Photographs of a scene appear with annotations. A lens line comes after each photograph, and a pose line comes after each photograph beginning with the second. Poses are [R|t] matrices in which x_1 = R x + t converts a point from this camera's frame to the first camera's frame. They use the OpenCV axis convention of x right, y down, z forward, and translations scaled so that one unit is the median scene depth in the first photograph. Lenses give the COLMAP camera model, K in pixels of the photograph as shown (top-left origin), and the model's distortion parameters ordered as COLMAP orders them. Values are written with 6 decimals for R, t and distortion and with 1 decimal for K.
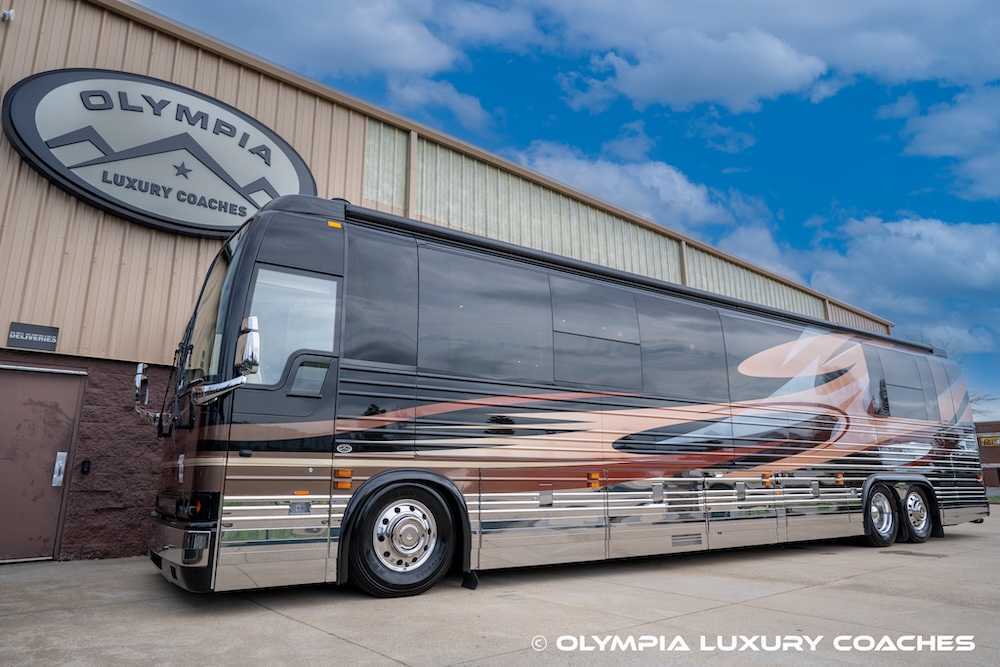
lens RADIAL K [[635.9, 0, 500.3], [0, 635.9, 320.9], [0, 0, 1]] dist [-0.012919, 0.018222]
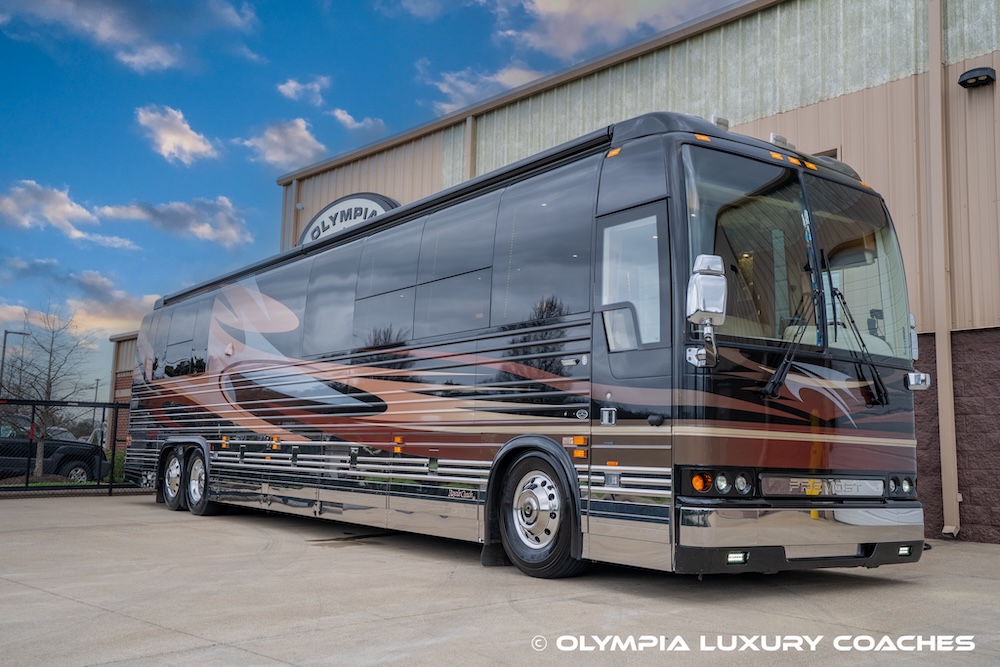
lens RADIAL K [[978.1, 0, 498.0], [0, 978.1, 327.4], [0, 0, 1]] dist [0.077312, 0.000000]
pose [[0.046153, -0.133246, -0.990008, 1.982345], [0.222068, 0.967633, -0.119882, 0.325215], [0.973938, -0.214316, 0.074249, 1.236601]]
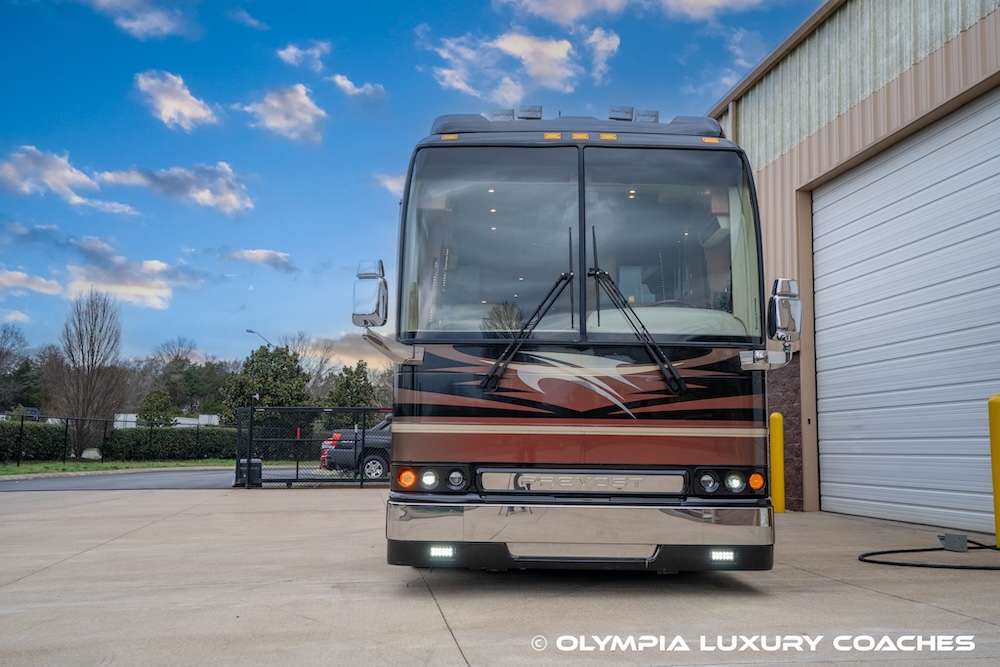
lens RADIAL K [[978.1, 0, 508.2], [0, 978.1, 324.0], [0, 0, 1]] dist [0.077312, 0.000000]
pose [[-0.521254, -0.116029, -0.845477, 1.848479], [0.196059, 0.947934, -0.250963, 0.486826], [0.830575, -0.296579, -0.471366, 1.915860]]
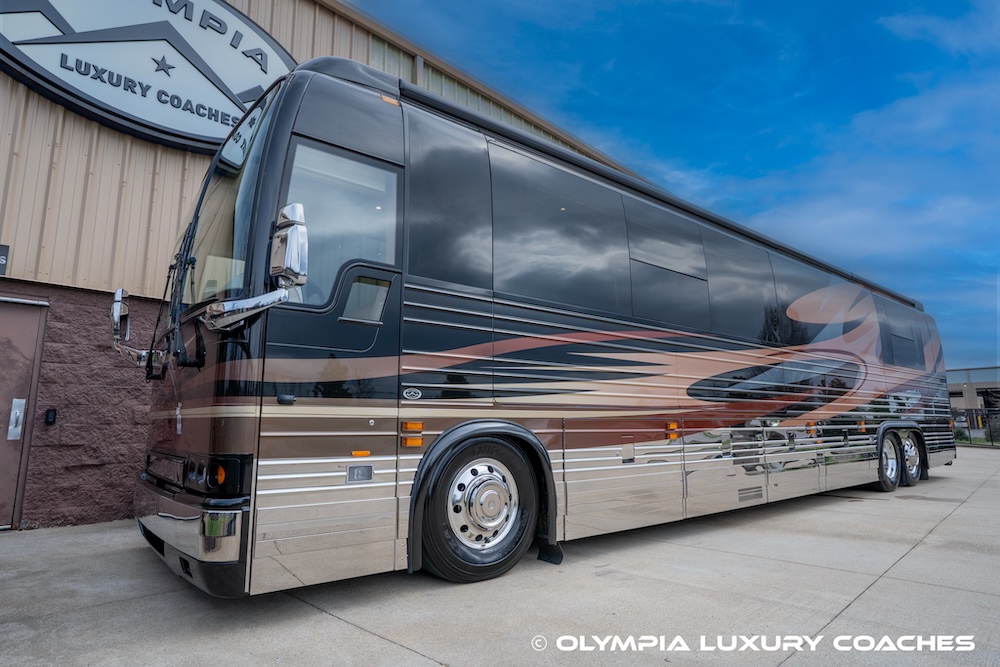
lens RADIAL K [[576.8, 0, 506.9], [0, 576.8, 323.4], [0, 0, 1]] dist [-0.037653, 0.027665]
pose [[0.994936, 0.013957, 0.099532, -0.129248], [-0.020769, 0.997487, 0.067735, 0.043643], [-0.098337, -0.069459, 0.992726, 0.201062]]
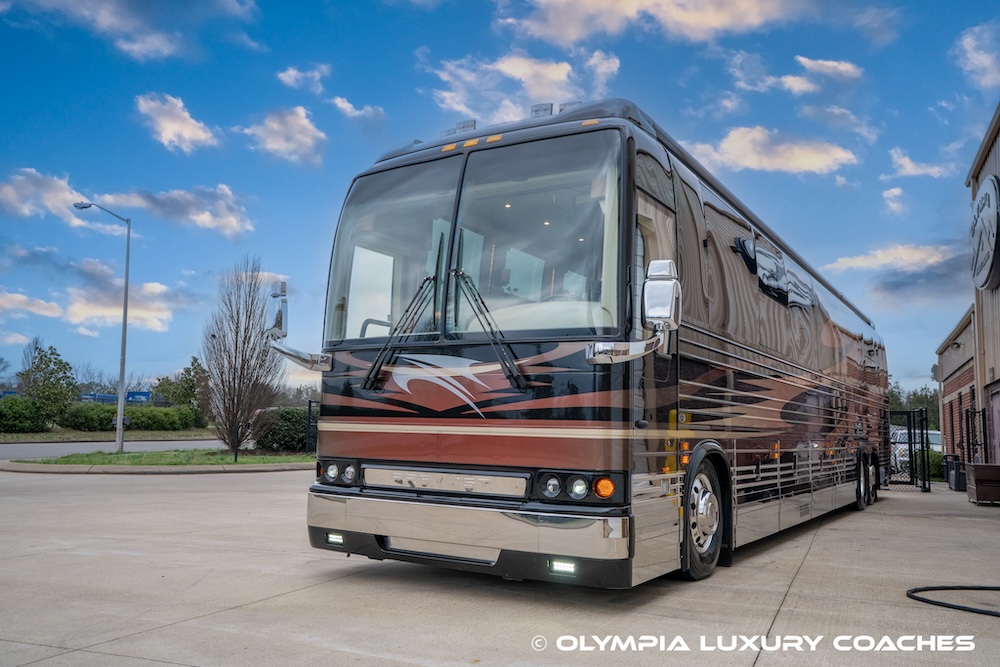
lens RADIAL K [[844.4, 0, 501.8], [0, 844.4, 326.2], [0, 0, 1]] dist [0.009339, 0.005548]
pose [[-0.908290, -0.091359, -0.408244, 1.373177], [0.065467, 0.932799, -0.354402, 0.551790], [0.413188, -0.348626, -0.841270, 2.204045]]
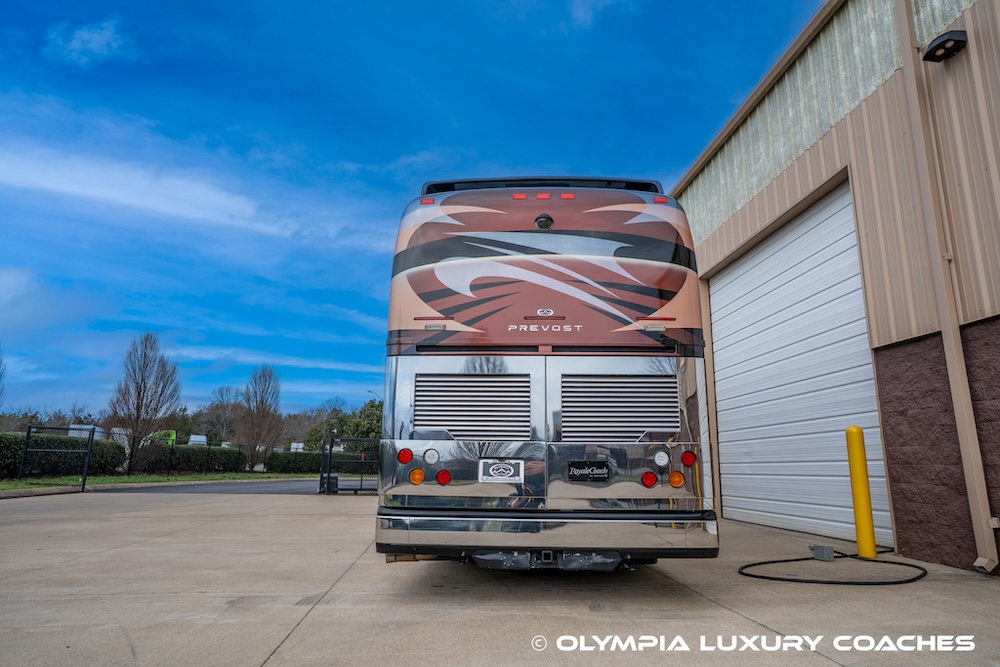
lens RADIAL K [[593.8, 0, 507.8], [0, 593.8, 330.7], [0, 0, 1]] dist [-0.025123, 0.022517]
pose [[-0.574041, -0.194689, -0.795345, 1.508879], [0.181492, 0.916910, -0.355438, 0.468777], [0.798460, -0.348385, -0.491009, 1.882324]]
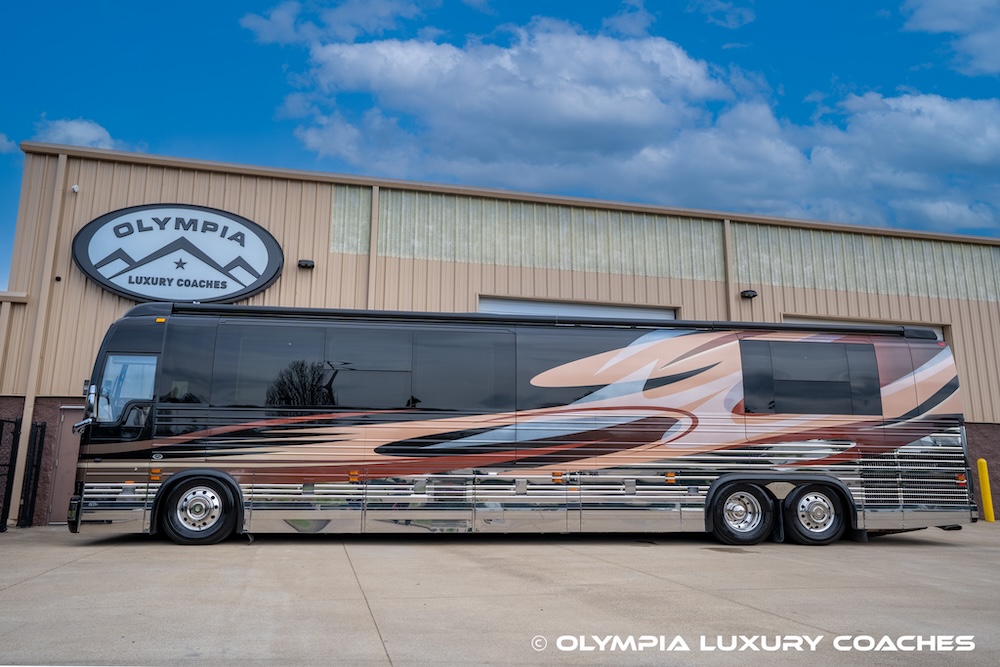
lens RADIAL K [[747.0, 0, 498.3], [0, 747.0, 322.9], [0, 0, 1]] dist [0.004835, 0.024689]
pose [[0.895404, -0.085142, -0.437038, 0.951647], [0.101699, 0.994708, 0.014576, -0.058731], [0.433485, -0.057497, 0.899325, -0.248838]]
